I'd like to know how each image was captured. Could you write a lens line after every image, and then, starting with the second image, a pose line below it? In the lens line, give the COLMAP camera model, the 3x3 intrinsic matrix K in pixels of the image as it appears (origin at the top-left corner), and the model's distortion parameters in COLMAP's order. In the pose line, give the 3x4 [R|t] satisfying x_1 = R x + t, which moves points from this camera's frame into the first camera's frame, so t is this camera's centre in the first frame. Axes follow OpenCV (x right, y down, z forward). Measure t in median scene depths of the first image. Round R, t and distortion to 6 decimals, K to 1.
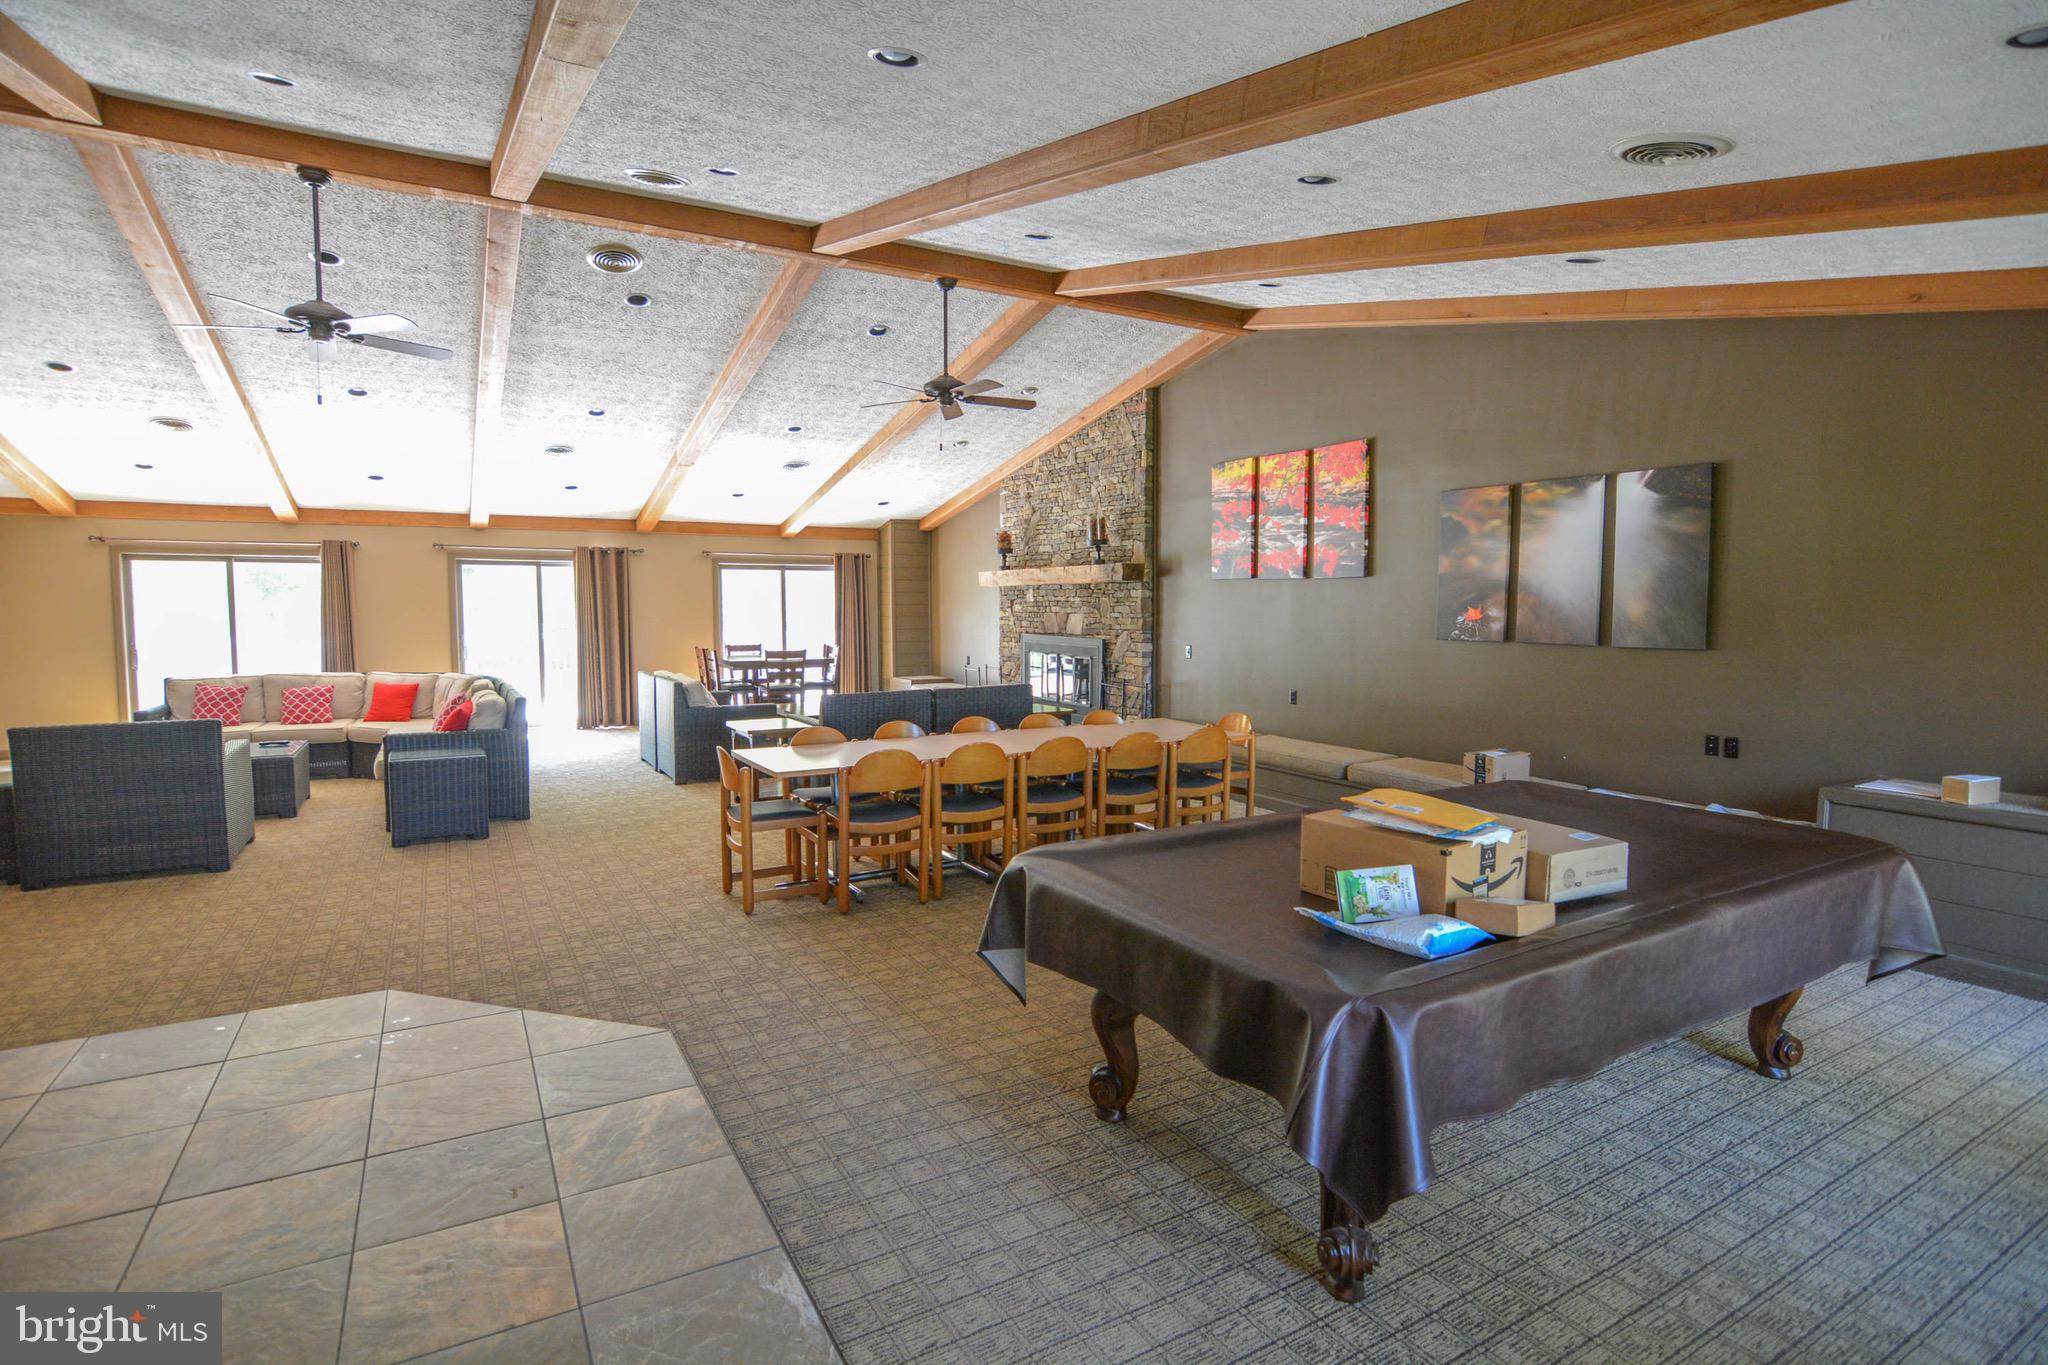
lens RADIAL K [[1001.5, 0, 1006.4], [0, 1001.5, 678.6], [0, 0, 1]] dist [-0.013765, 0.001950]
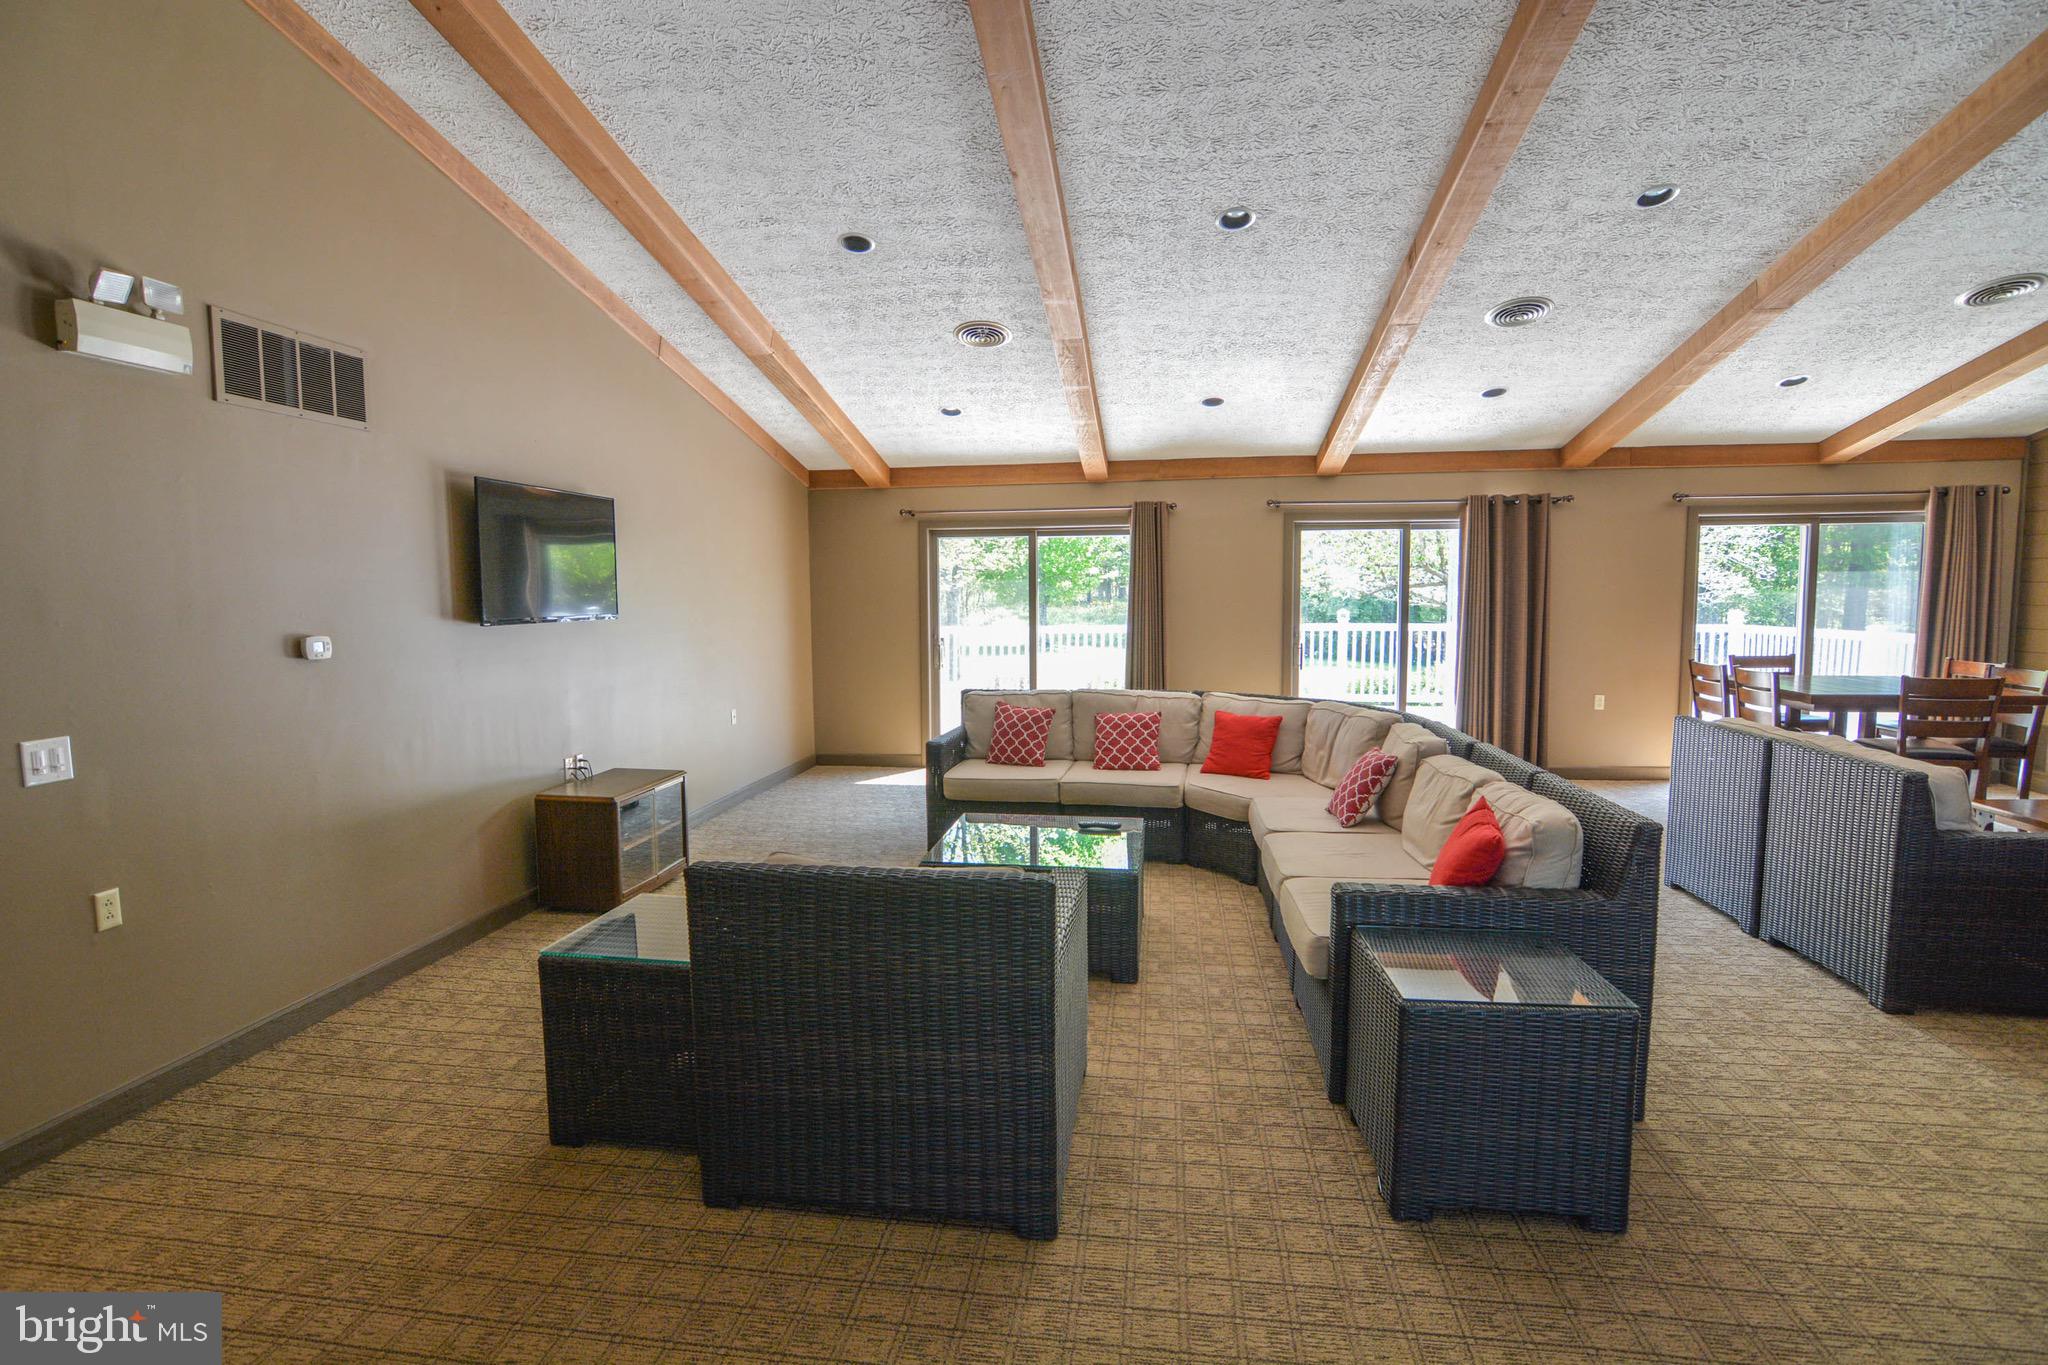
lens RADIAL K [[1001.5, 0, 1023.8], [0, 1001.5, 677.0], [0, 0, 1]] dist [-0.013765, 0.001950]
pose [[0.796120, 0.045463, -0.603428, -0.303154], [-0.035466, 0.998965, 0.028473, -0.027739], [0.604098, -0.001267, 0.796909, 0.362676]]
